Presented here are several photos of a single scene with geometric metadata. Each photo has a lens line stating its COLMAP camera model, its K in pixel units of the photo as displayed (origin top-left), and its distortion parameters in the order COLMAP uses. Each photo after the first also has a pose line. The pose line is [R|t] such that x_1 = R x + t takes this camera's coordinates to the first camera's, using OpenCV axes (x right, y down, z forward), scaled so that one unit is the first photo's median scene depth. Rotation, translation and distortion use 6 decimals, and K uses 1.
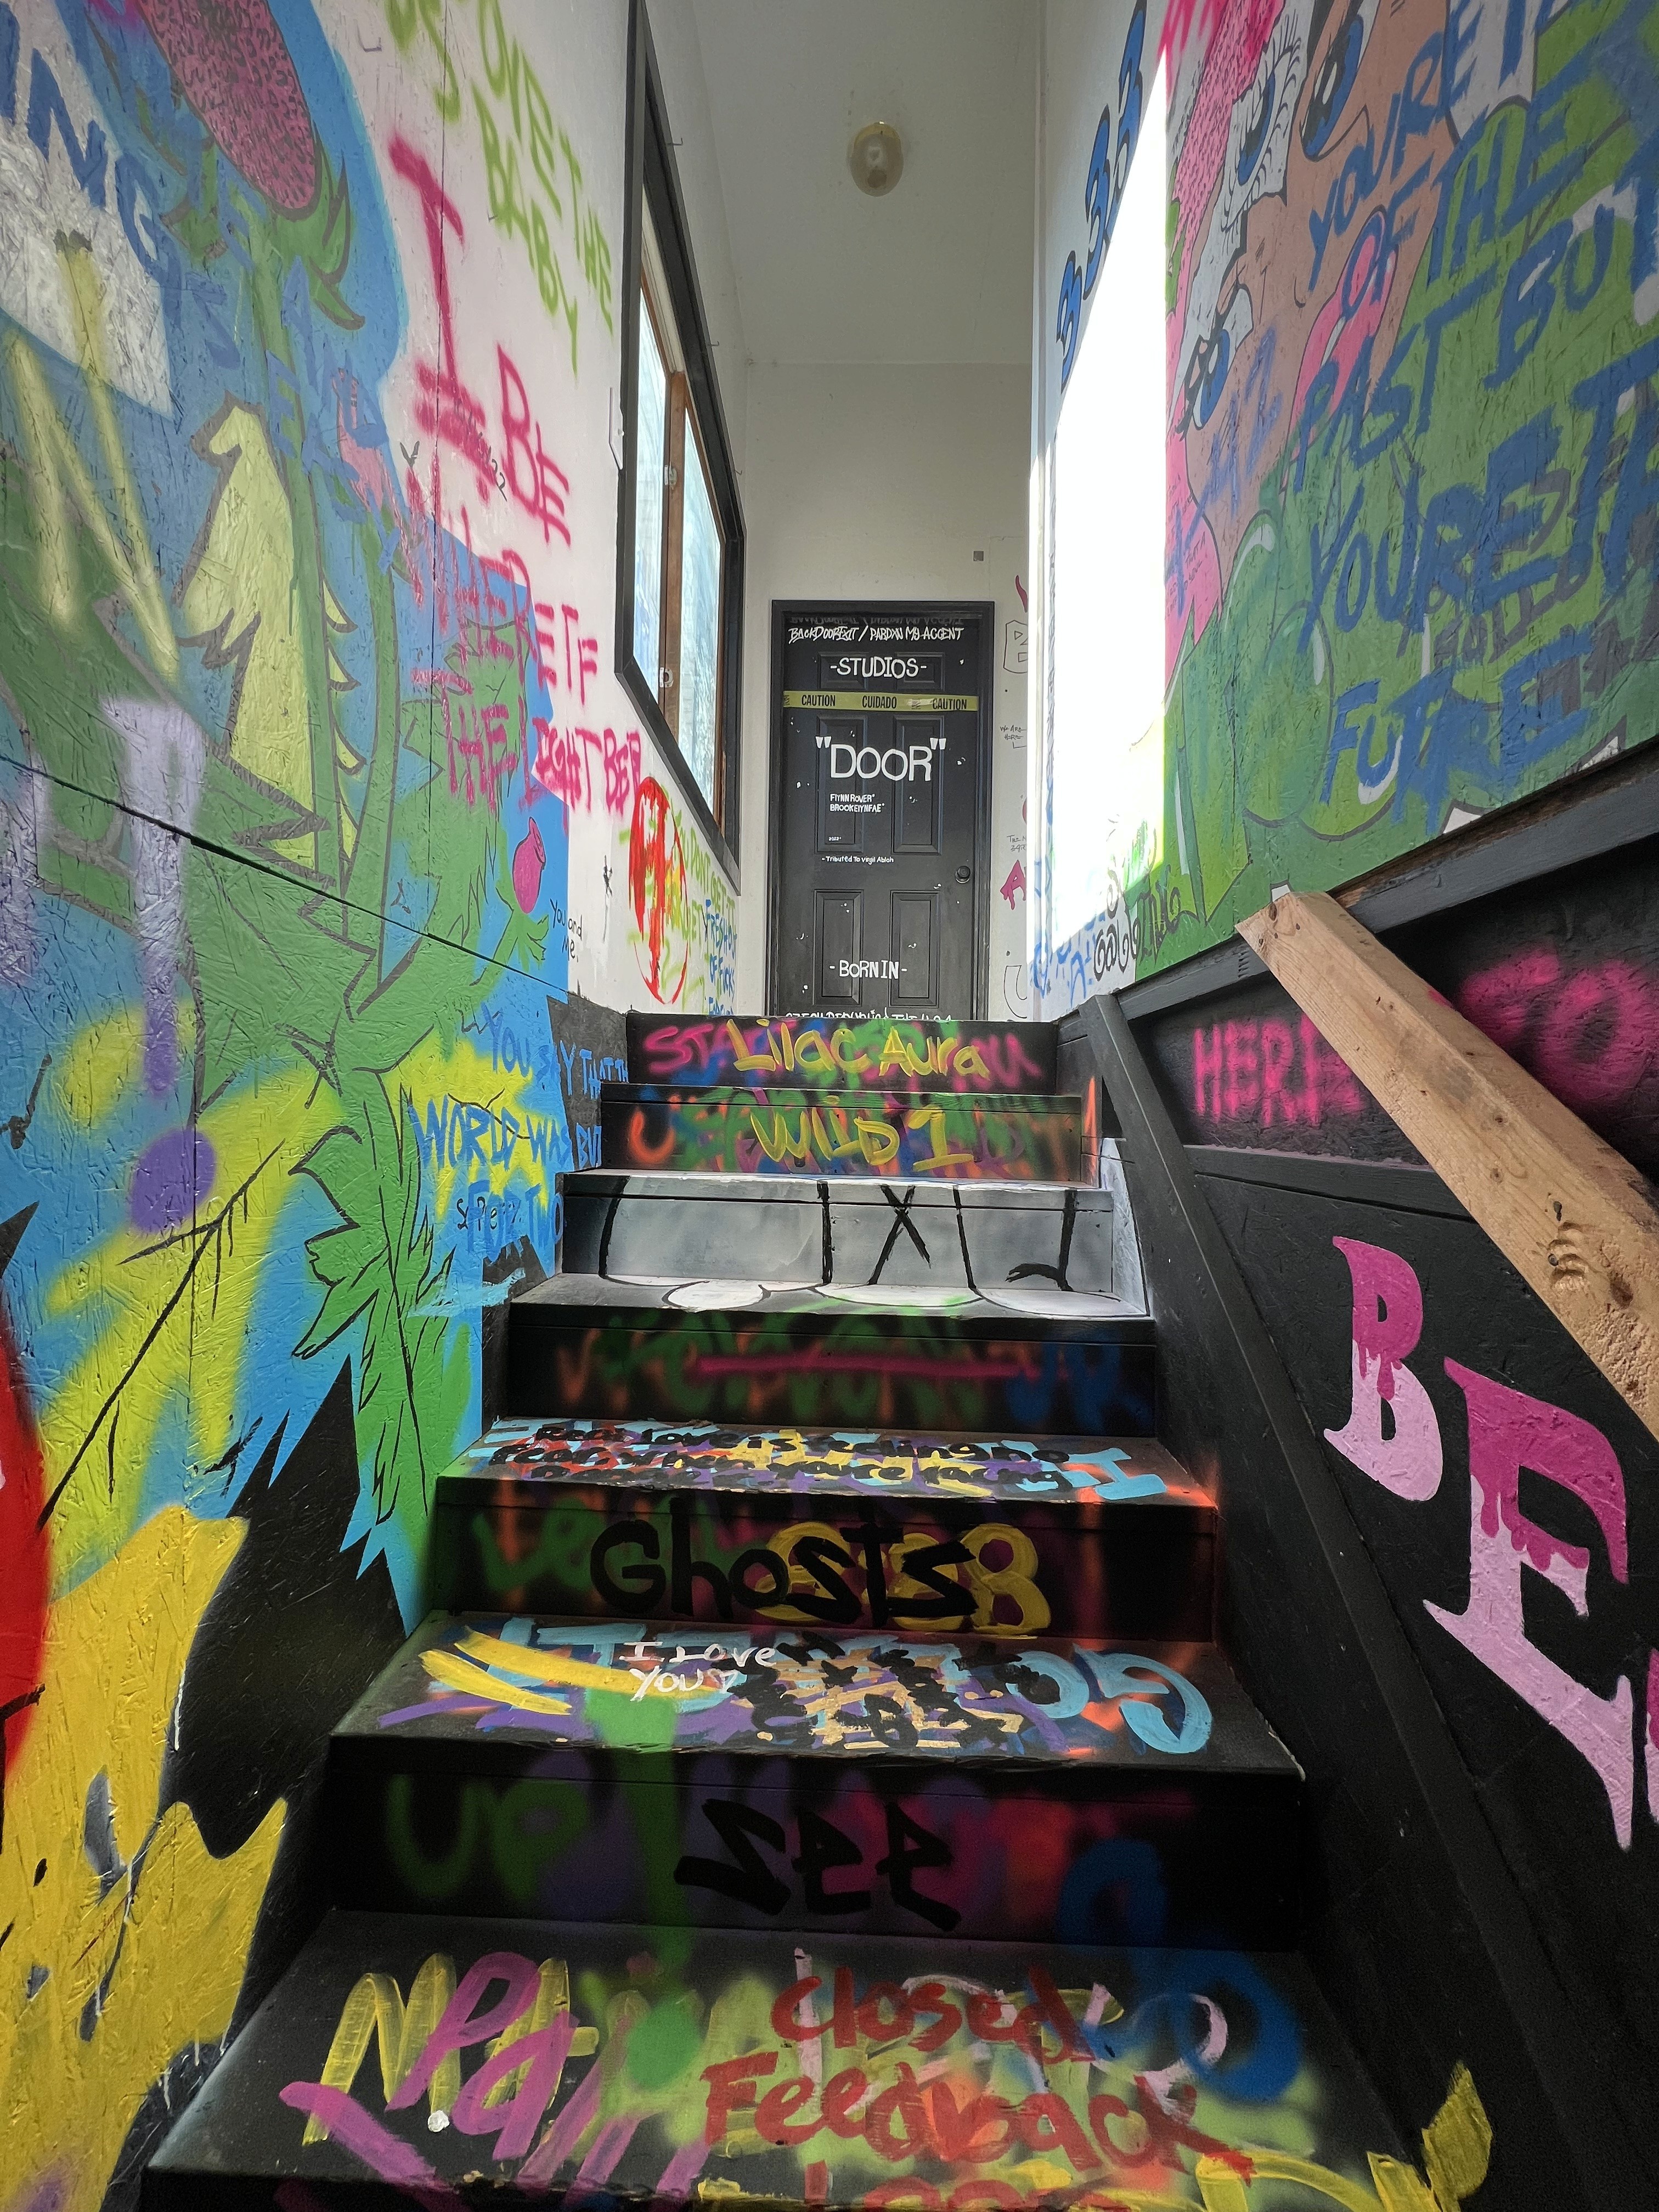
lens RADIAL K [[879.5, 0, 835.3], [0, 879.5, 1103.2], [0, 0, 1]] dist [-0.002476, 0.000367]
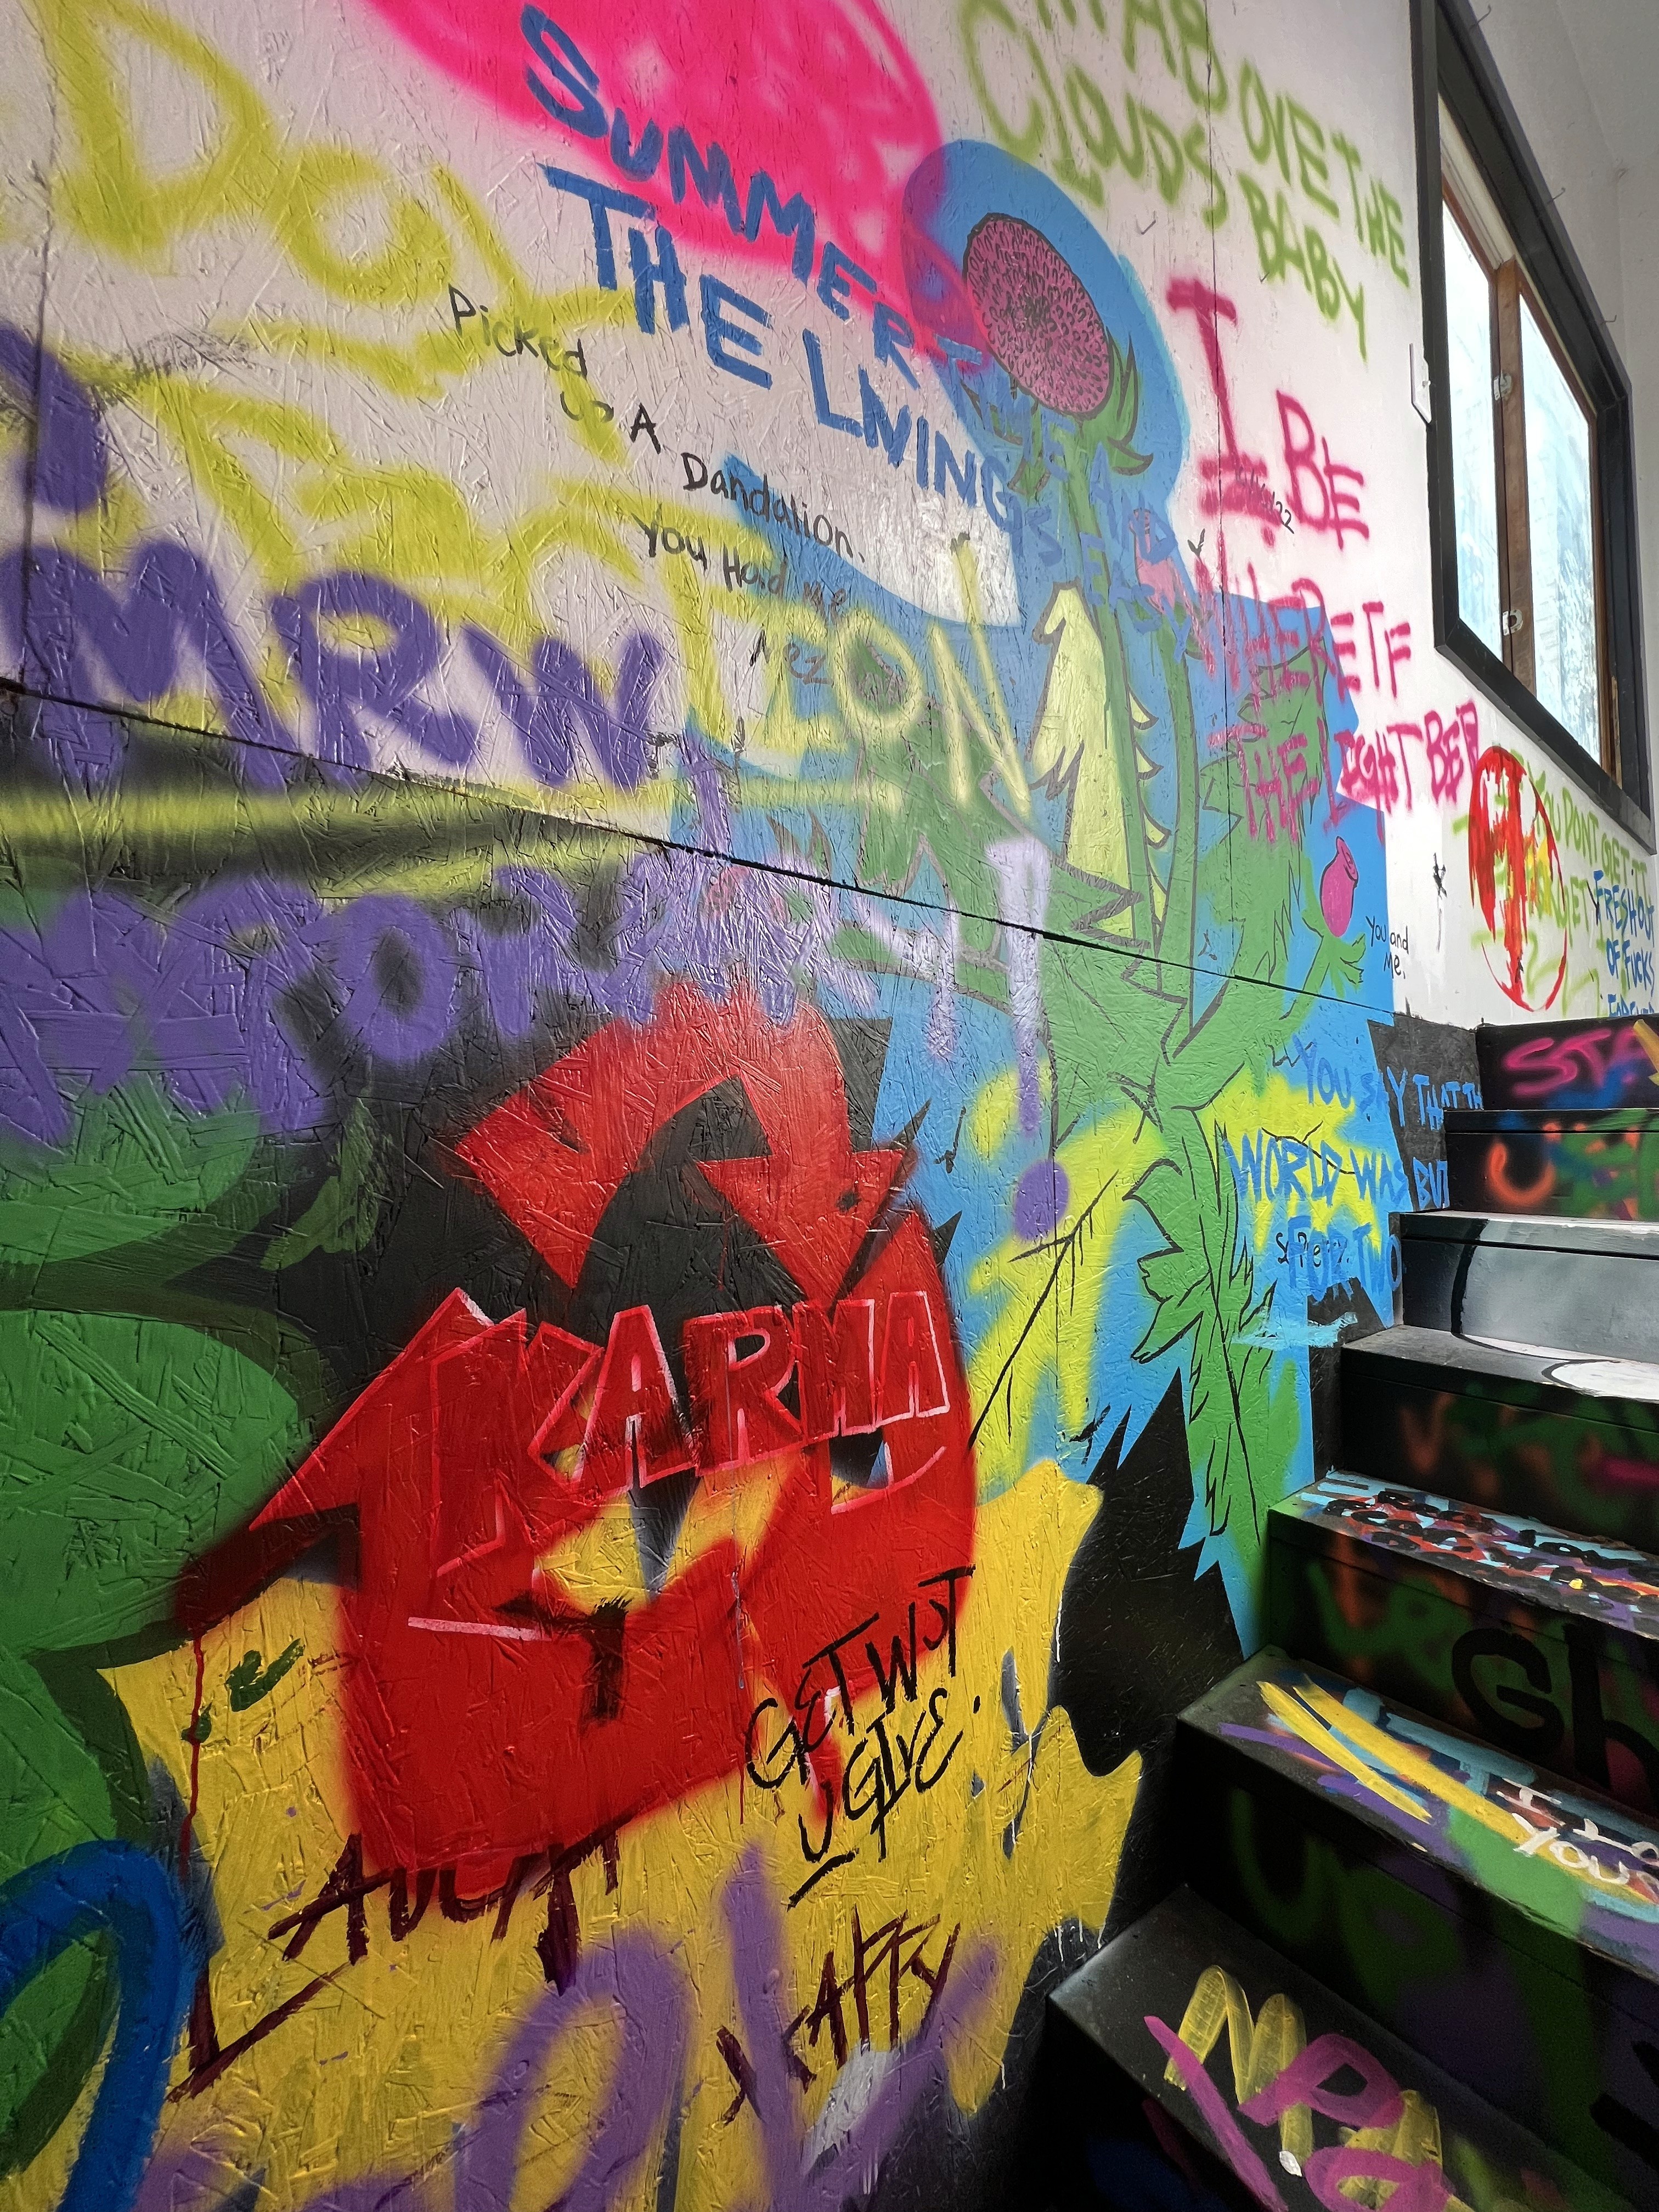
lens RADIAL K [[879.5, 0, 837.9], [0, 879.5, 1103.2], [0, 0, 1]] dist [-0.002476, 0.000367]
pose [[0.638819, -0.055735, -0.767335, 0.034874], [0.021183, 0.998269, -0.054874, 0.007343], [0.769065, 0.018800, 0.638894, -0.035309]]
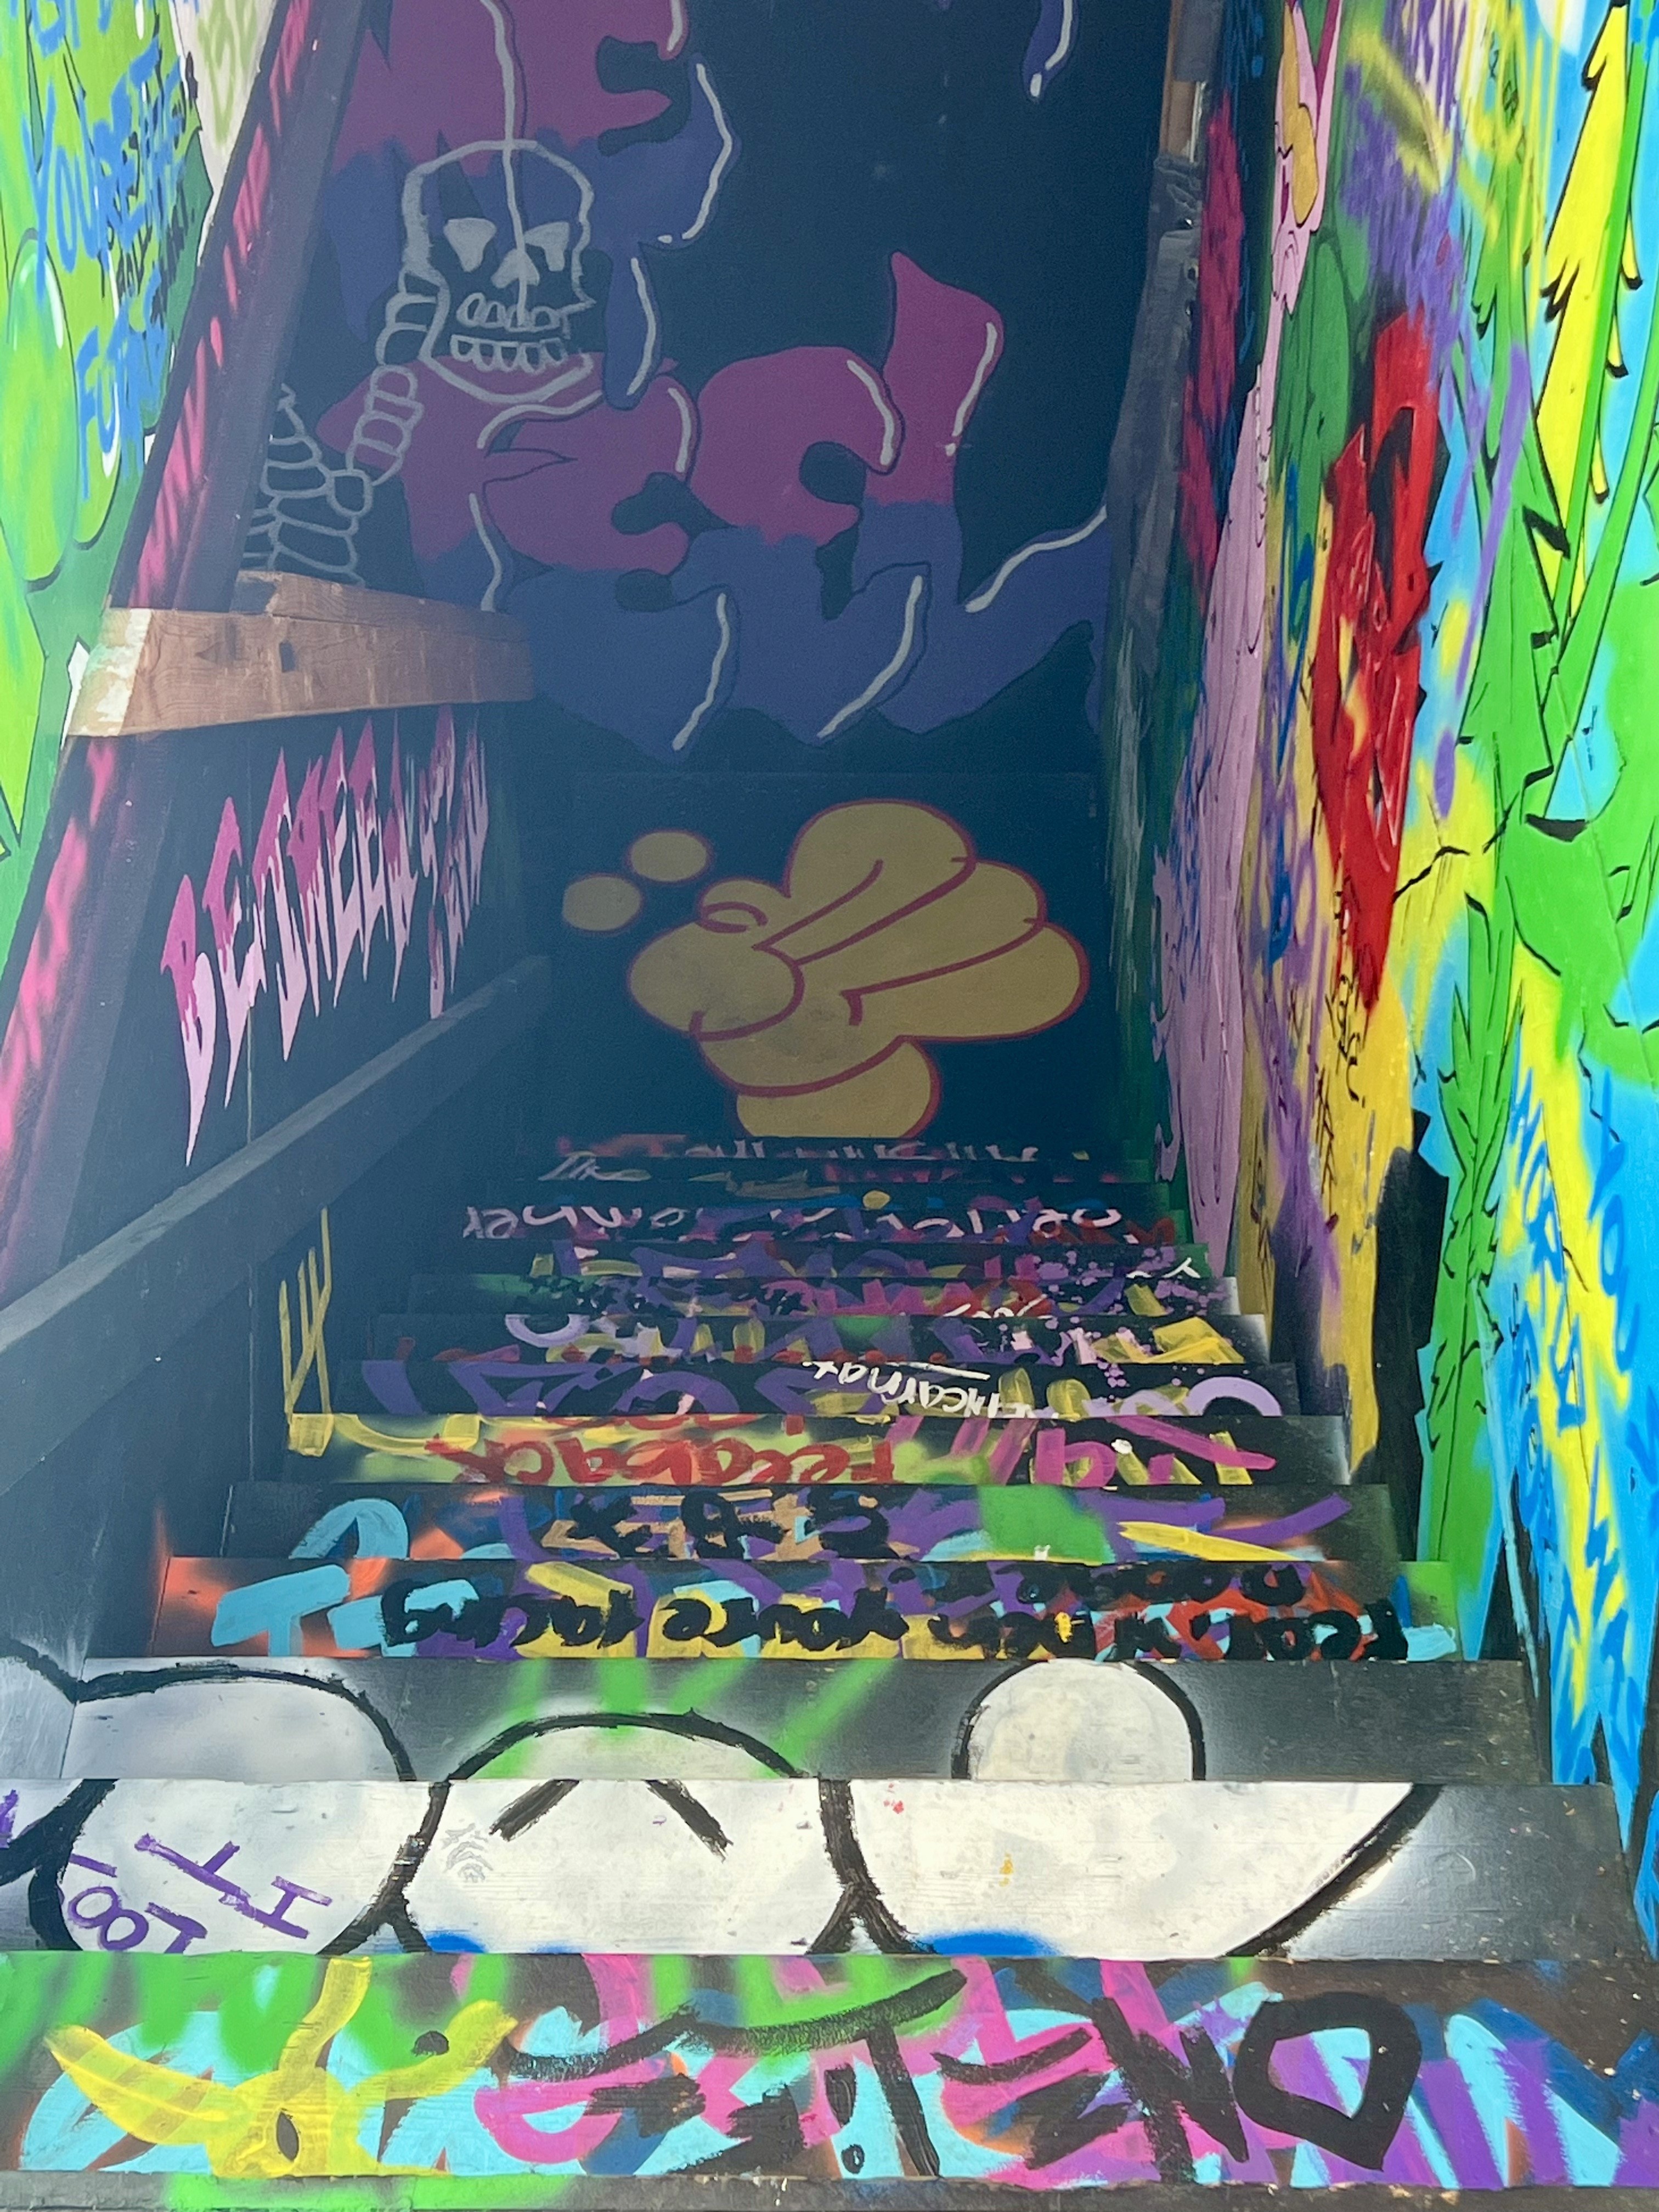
lens RADIAL K [[3444.7, 0, 830.2], [0, 3444.7, 1104.1], [0, 0, 1]] dist [0.127203, 0.000000]
pose [[-0.999680, -0.002012, -0.025225, 0.035449], [-0.018530, 0.737070, 0.675563, -1.657824], [0.017233, 0.675814, -0.736871, 2.994728]]
